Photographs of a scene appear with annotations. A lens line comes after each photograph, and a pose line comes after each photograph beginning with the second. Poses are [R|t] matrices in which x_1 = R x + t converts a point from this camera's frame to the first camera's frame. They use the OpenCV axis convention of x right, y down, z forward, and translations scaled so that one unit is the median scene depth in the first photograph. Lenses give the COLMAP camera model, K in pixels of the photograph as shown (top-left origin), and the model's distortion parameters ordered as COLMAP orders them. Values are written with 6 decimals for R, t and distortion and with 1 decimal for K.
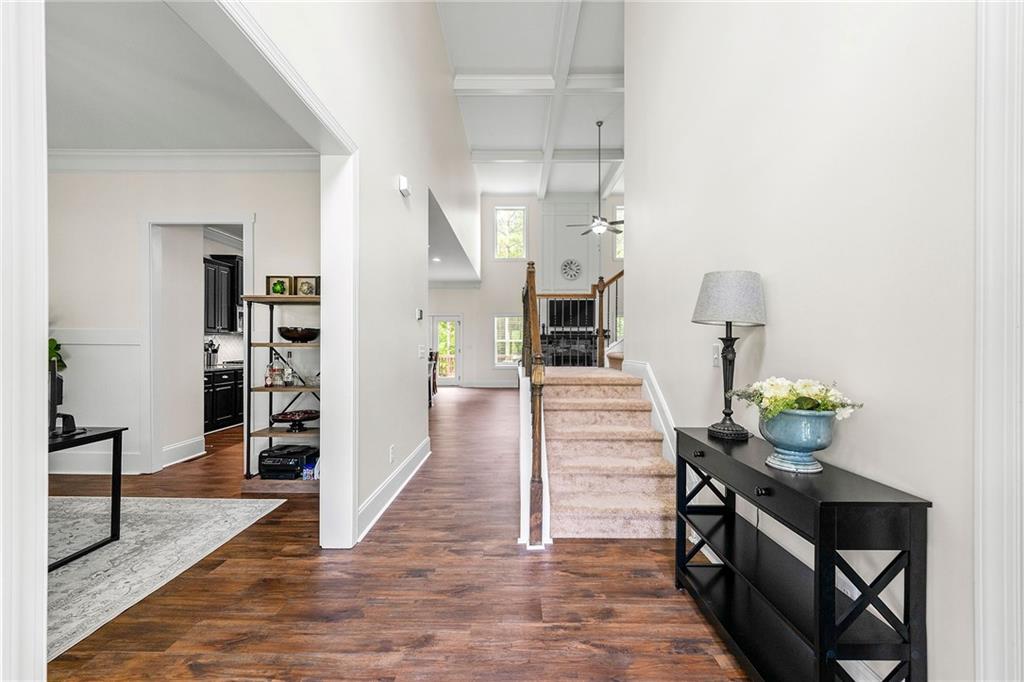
lens RADIAL K [[416.5, 0, 514.7], [0, 416.5, 344.5], [0, 0, 1]] dist [-0.002729, 0.000082]
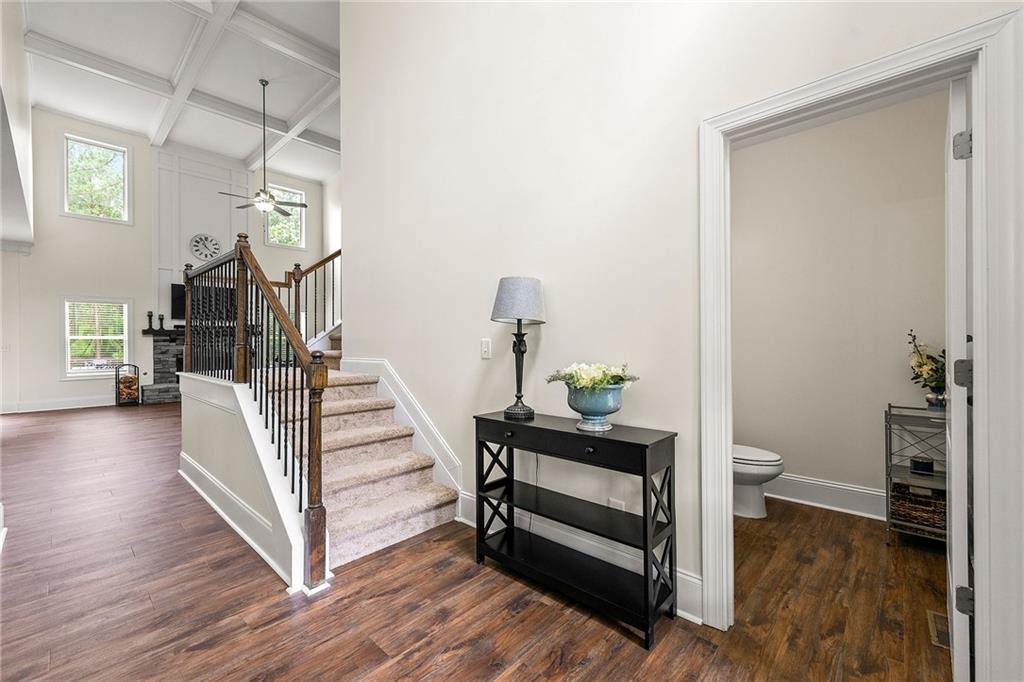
lens RADIAL K [[416.5, 0, 516.9], [0, 416.5, 341.0], [0, 0, 1]] dist [-0.002729, 0.000082]
pose [[0.667097, -0.003301, 0.744964, -0.238821], [0.005467, 0.999985, -0.000465, 0.003772], [-0.744951, 0.004383, 0.667105, 0.132535]]
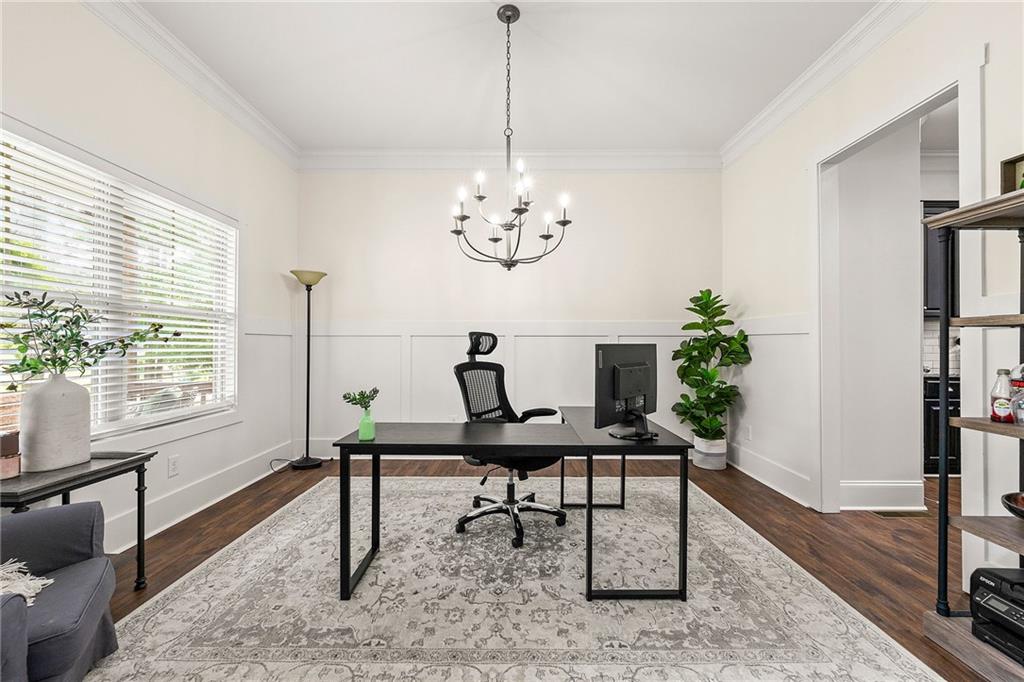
lens RADIAL K [[416.5, 0, 511.4], [0, 416.5, 343.9], [0, 0, 1]] dist [-0.002729, 0.000082]
pose [[0.005362, -0.005469, -0.999971, -0.203815], [0.001355, 0.999984, -0.005462, 0.029231], [0.999985, -0.001326, 0.005369, 0.583508]]
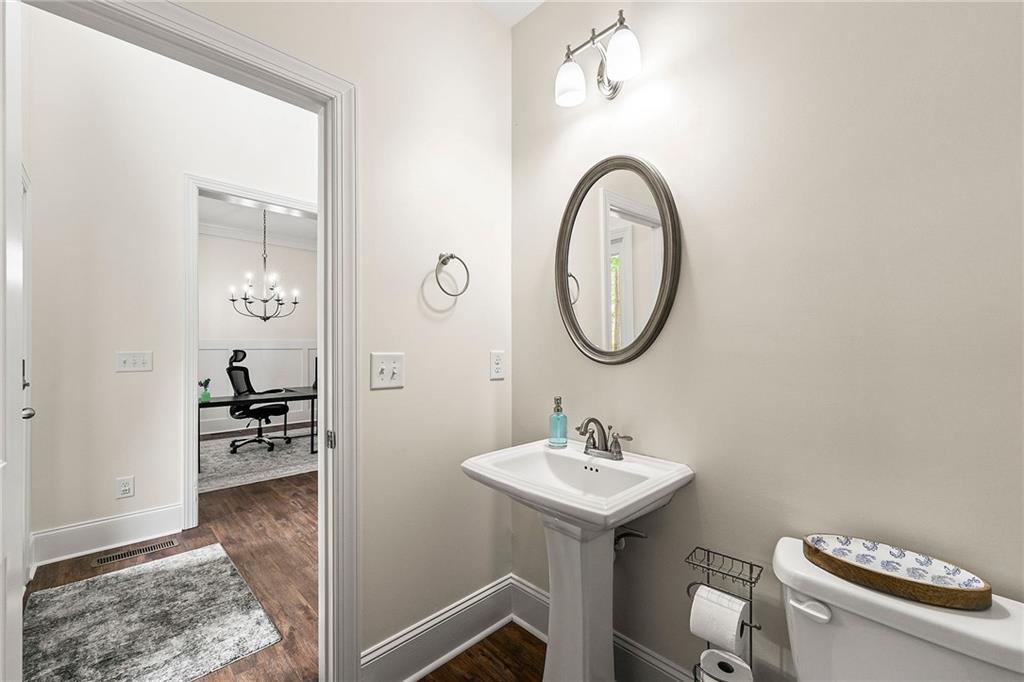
lens RADIAL K [[416.5, 0, 512.9], [0, 416.5, 347.2], [0, 0, 1]] dist [-0.002729, 0.000082]
pose [[0.706635, -0.003406, -0.707570, 0.845769], [0.002742, 0.999994, -0.002076, -0.005667], [0.707573, -0.000473, 0.706640, 0.124072]]
